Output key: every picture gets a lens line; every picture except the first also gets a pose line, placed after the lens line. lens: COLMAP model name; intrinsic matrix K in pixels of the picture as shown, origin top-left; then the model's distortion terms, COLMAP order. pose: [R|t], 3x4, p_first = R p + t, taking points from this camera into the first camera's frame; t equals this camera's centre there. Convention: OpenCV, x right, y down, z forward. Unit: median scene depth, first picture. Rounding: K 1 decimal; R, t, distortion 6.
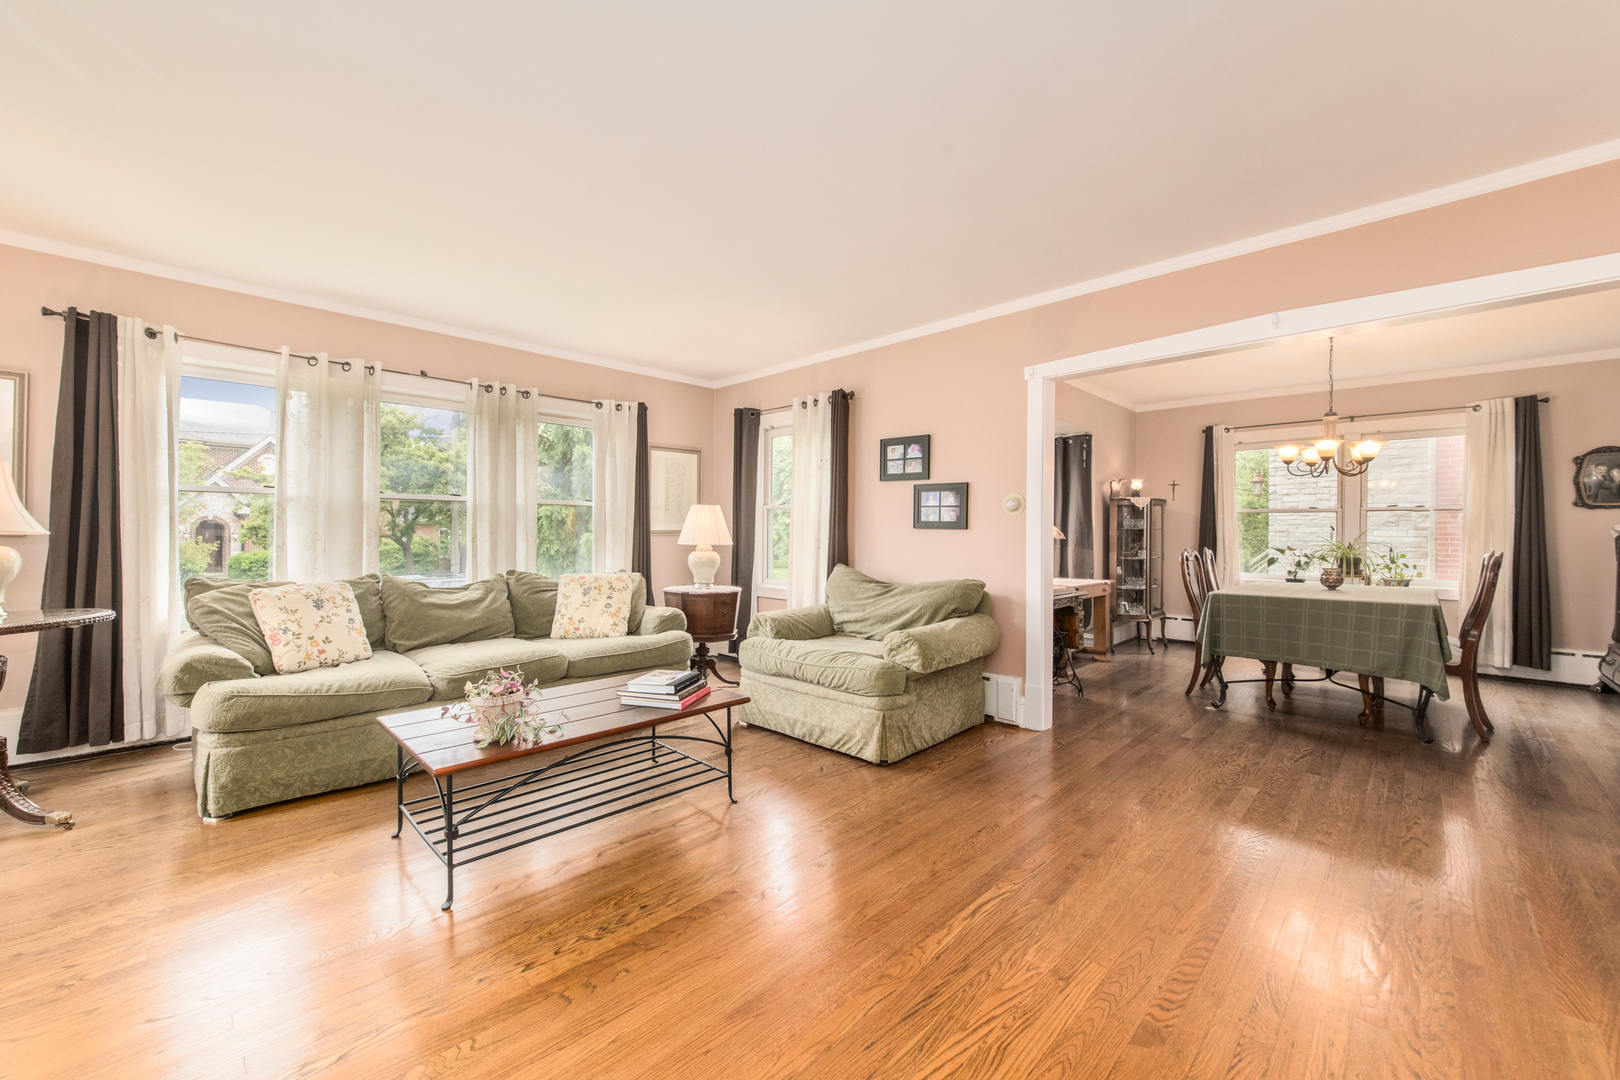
lens RADIAL K [[597.6, 0, 808.6], [0, 597.6, 539.8], [0, 0, 1]] dist [0.001499, 0.000086]
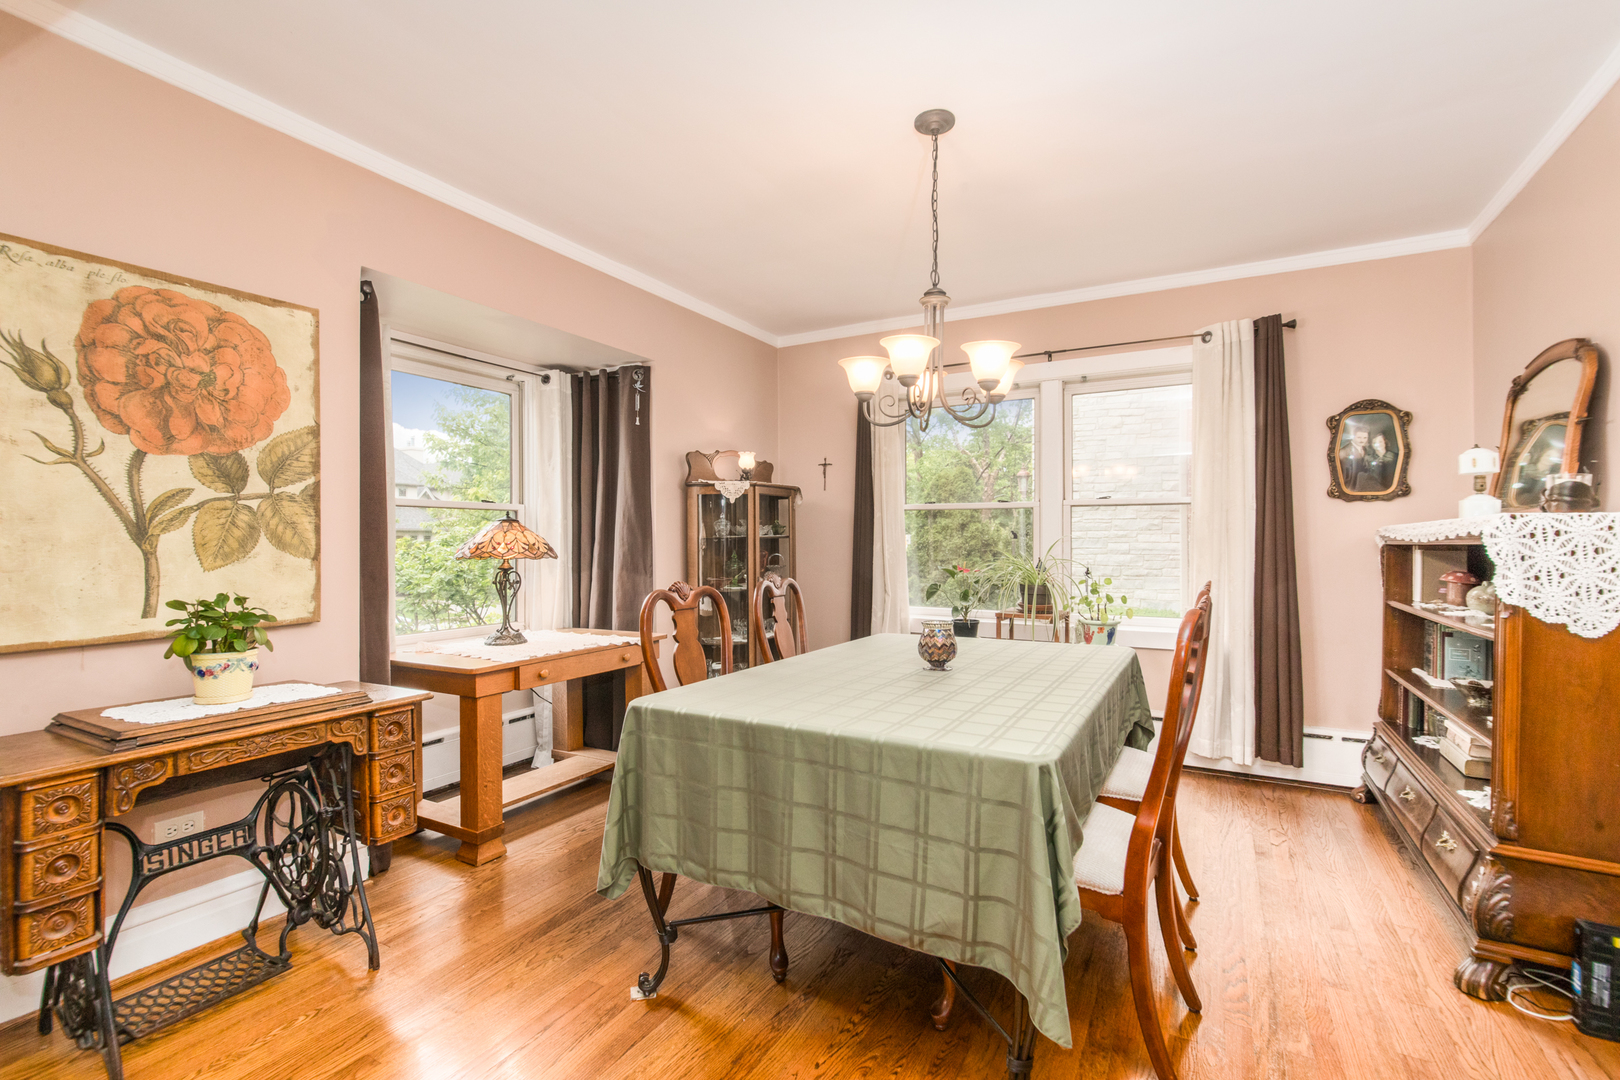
lens RADIAL K [[745.0, 0, 803.8], [0, 745.0, 538.2], [0, 0, 1]] dist [0.000762, -0.000077]
pose [[0.958817, -0.002606, 0.284011, 0.503045], [0.005256, 0.999949, -0.008570, -0.010107], [-0.283974, 0.009710, 0.958783, 0.388830]]
